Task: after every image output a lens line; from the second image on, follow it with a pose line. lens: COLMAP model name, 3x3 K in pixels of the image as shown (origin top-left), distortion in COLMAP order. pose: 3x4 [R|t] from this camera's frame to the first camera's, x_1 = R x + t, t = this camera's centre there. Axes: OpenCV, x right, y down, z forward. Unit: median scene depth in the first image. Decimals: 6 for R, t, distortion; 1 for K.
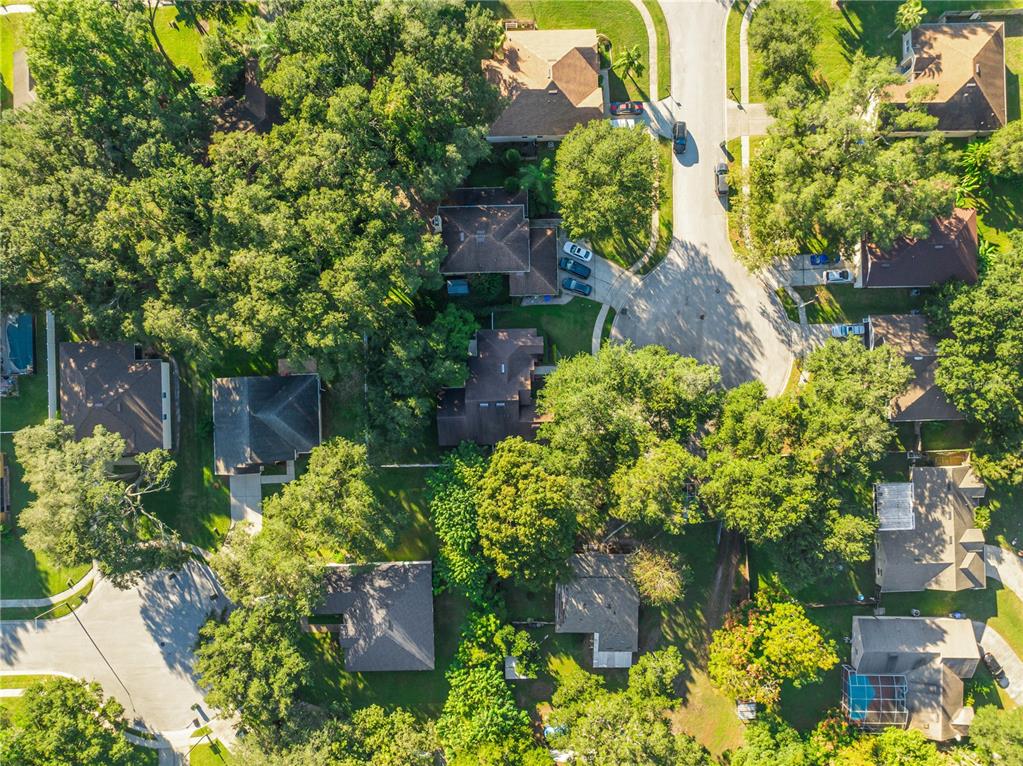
lens RADIAL K [[731.3, 0, 516.5], [0, 731.3, 379.6], [0, 0, 1]] dist [-0.039390, -0.000094]
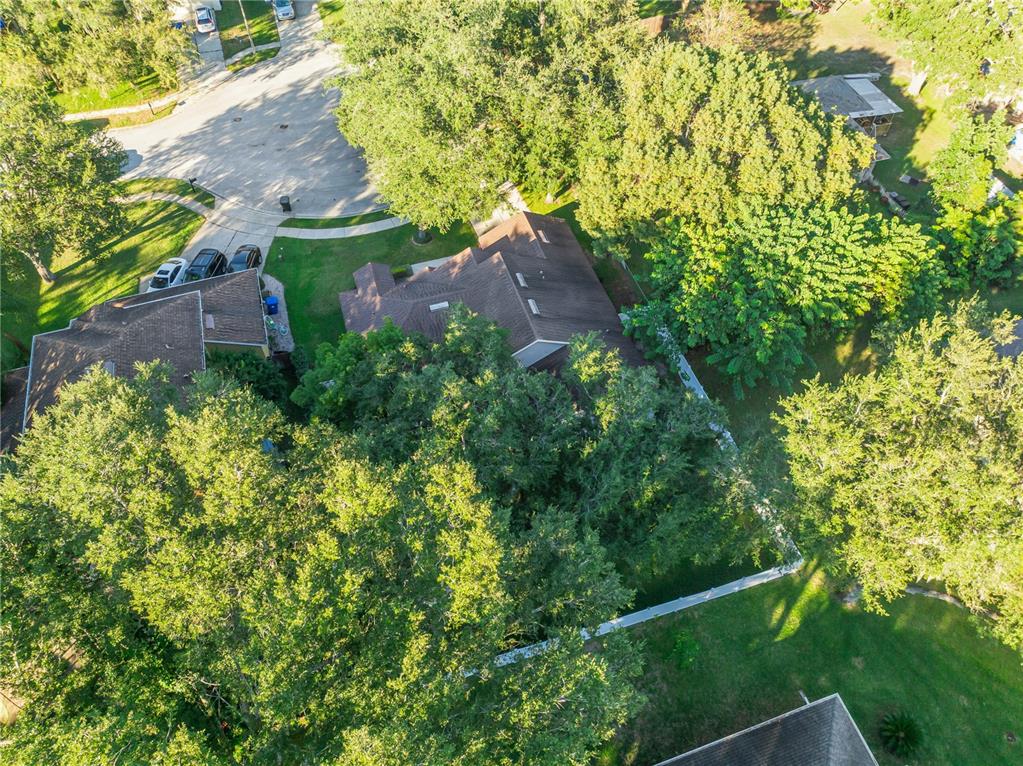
lens RADIAL K [[731.3, 0, 516.5], [0, 731.3, 379.6], [0, 0, 1]] dist [-0.039390, -0.000094]
pose [[-0.286473, -0.747894, 0.598822, -0.315001], [0.957974, -0.233257, 0.166964, -0.052864], [0.014808, 0.621487, 0.783285, 0.680216]]
